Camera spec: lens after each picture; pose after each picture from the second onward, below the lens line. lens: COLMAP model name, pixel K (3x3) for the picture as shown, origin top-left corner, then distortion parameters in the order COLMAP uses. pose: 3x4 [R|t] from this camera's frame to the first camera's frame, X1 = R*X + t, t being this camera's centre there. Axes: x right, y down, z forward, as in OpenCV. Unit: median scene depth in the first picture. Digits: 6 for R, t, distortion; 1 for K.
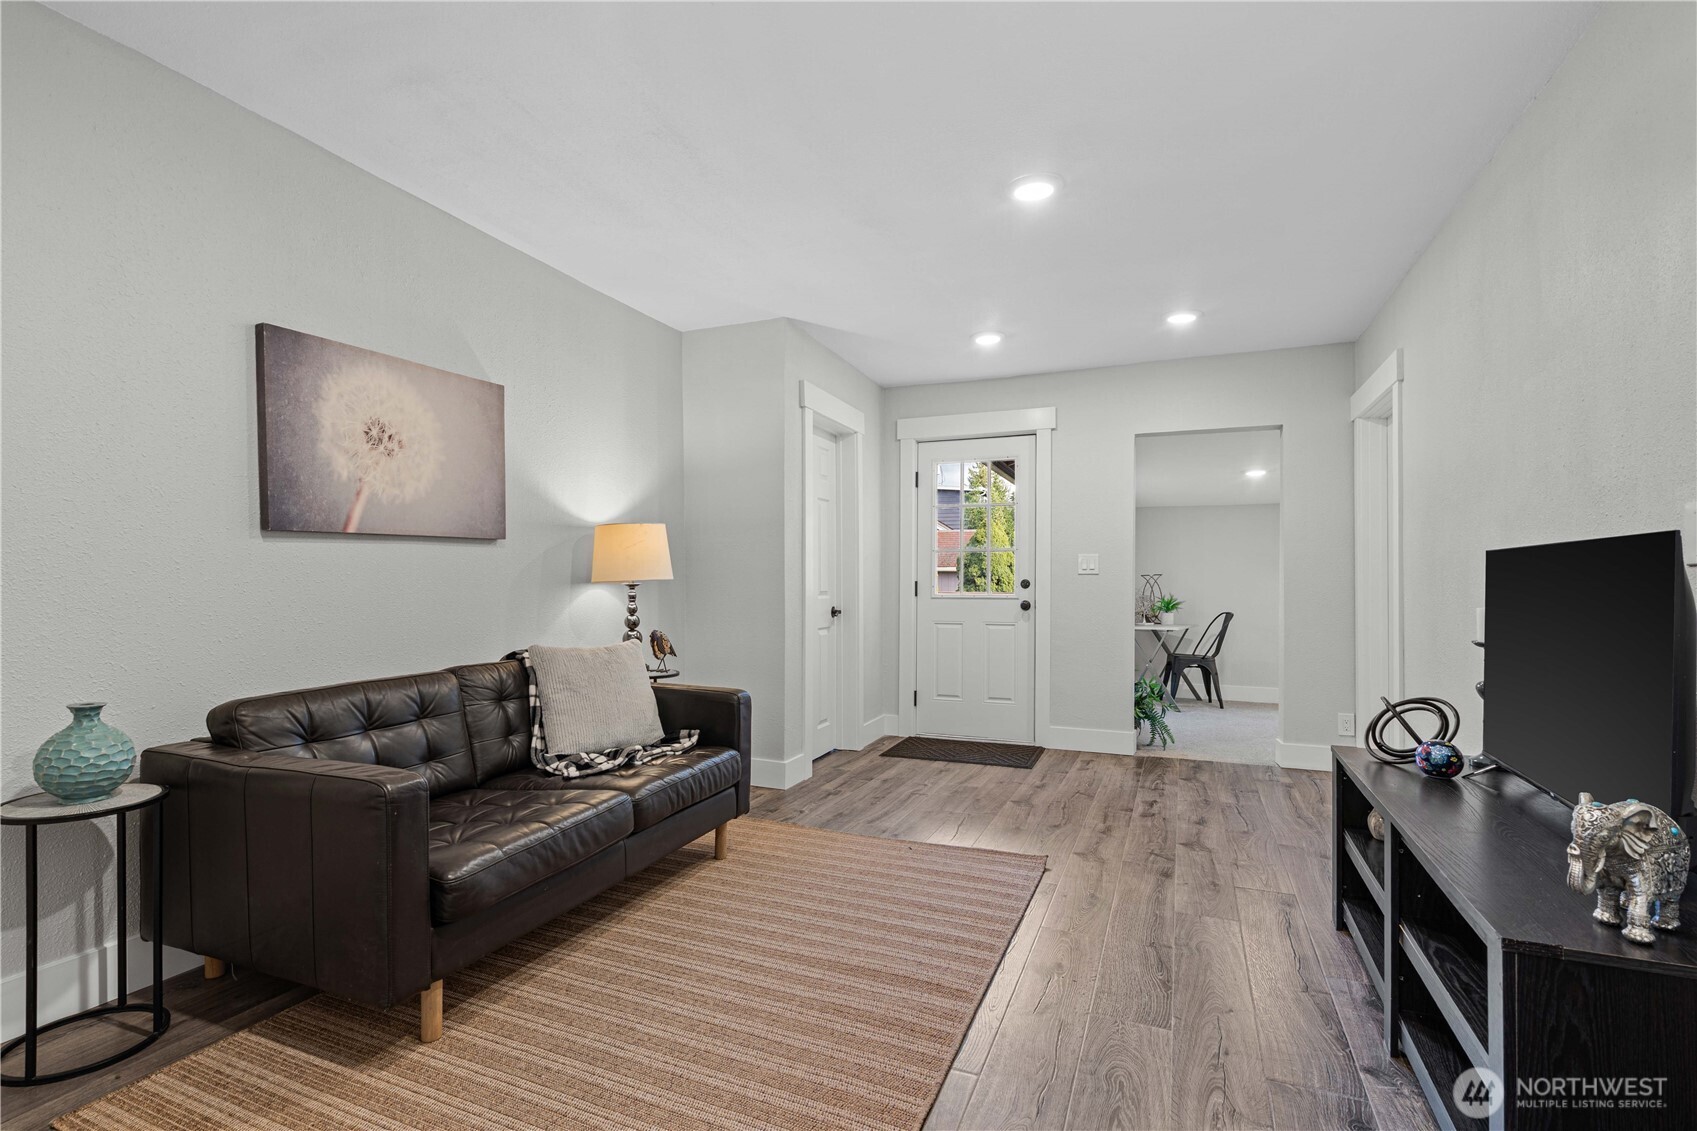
lens RADIAL K [[812.2, 0, 828.4], [0, 812.2, 581.8], [0, 0, 1]] dist [-0.002953, -0.000182]
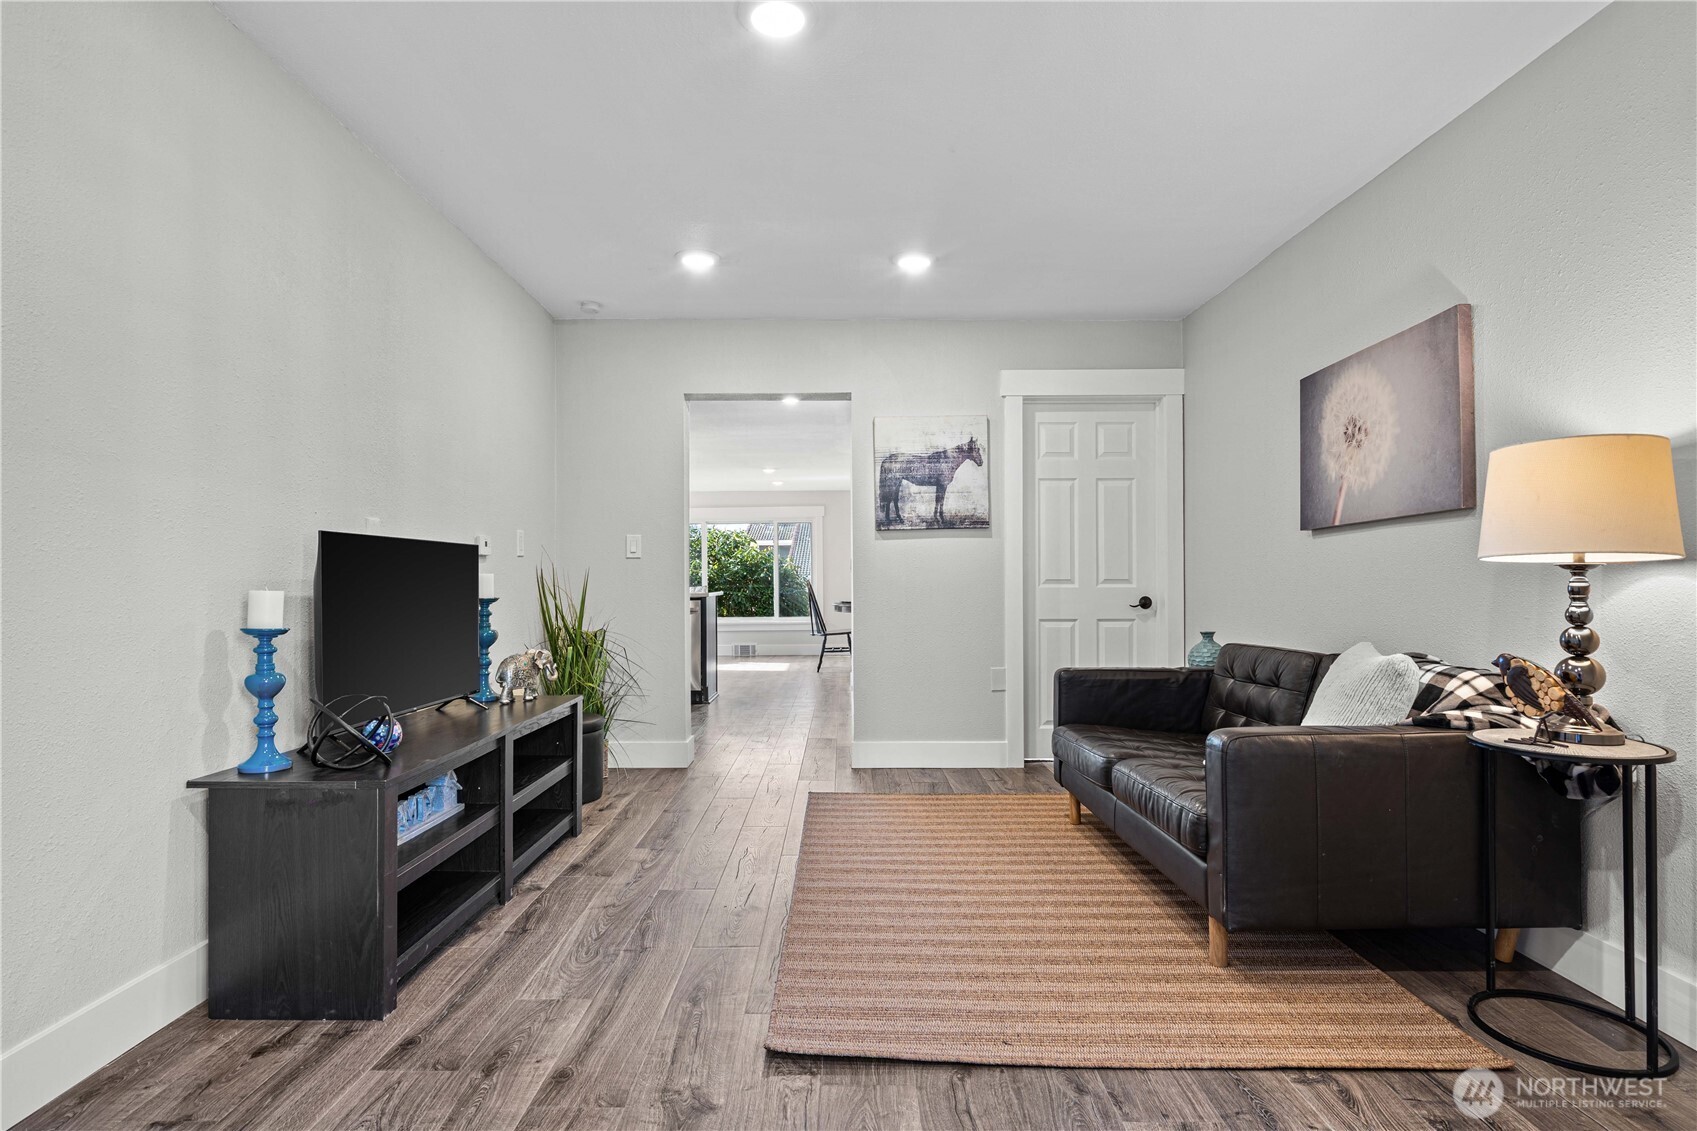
lens RADIAL K [[850.9, 0, 848.5], [0, 850.9, 565.5], [0, 0, 1]] dist [0.003410, 0.000005]
pose [[-0.913086, -0.007413, -0.407700, 0.363074], [-0.000777, 0.999865, -0.016438, 0.011501], [0.407767, -0.014692, -0.912968, 1.237073]]
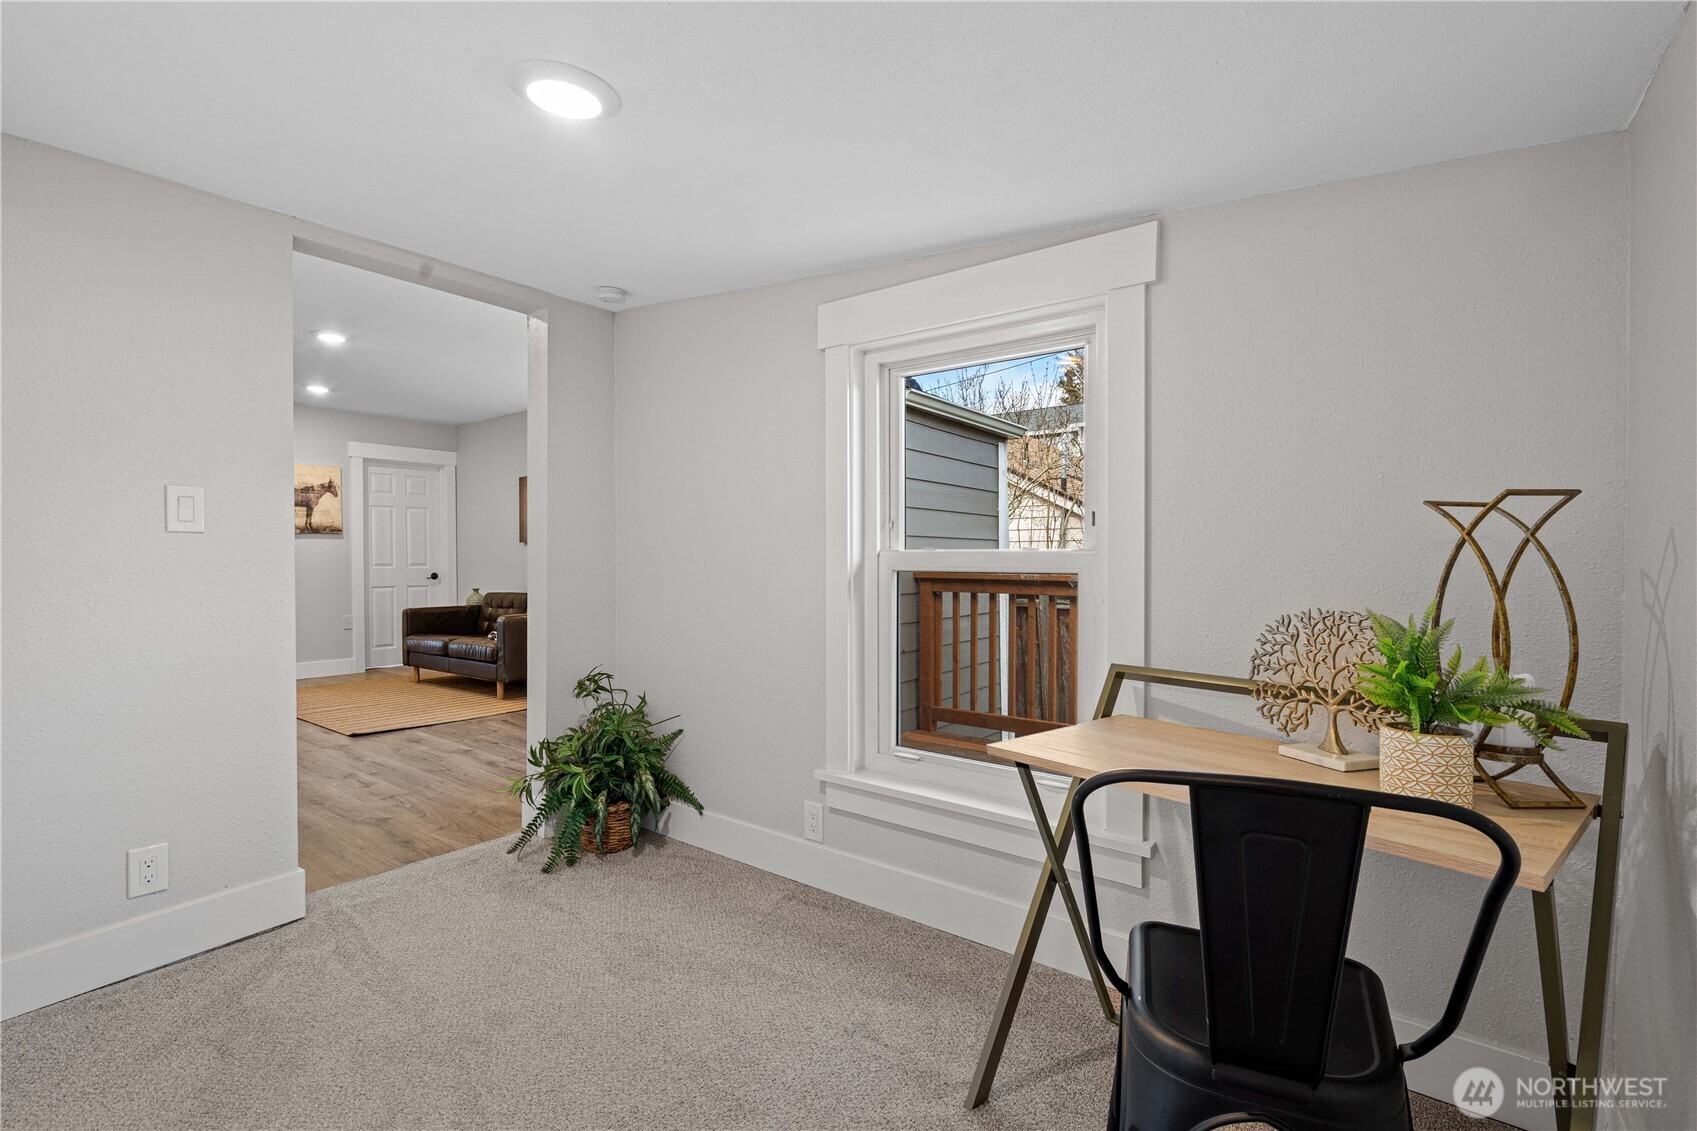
lens RADIAL K [[786.7, 0, 848.5], [0, 786.7, 565.5], [0, 0, 1]] dist [-0.001681, 0.000431]
pose [[-0.216561, 0.002415, -0.976266, 1.104491], [-0.000059, 0.999997, 0.002487, 0.010516], [0.976269, 0.000596, -0.216560, 1.711194]]
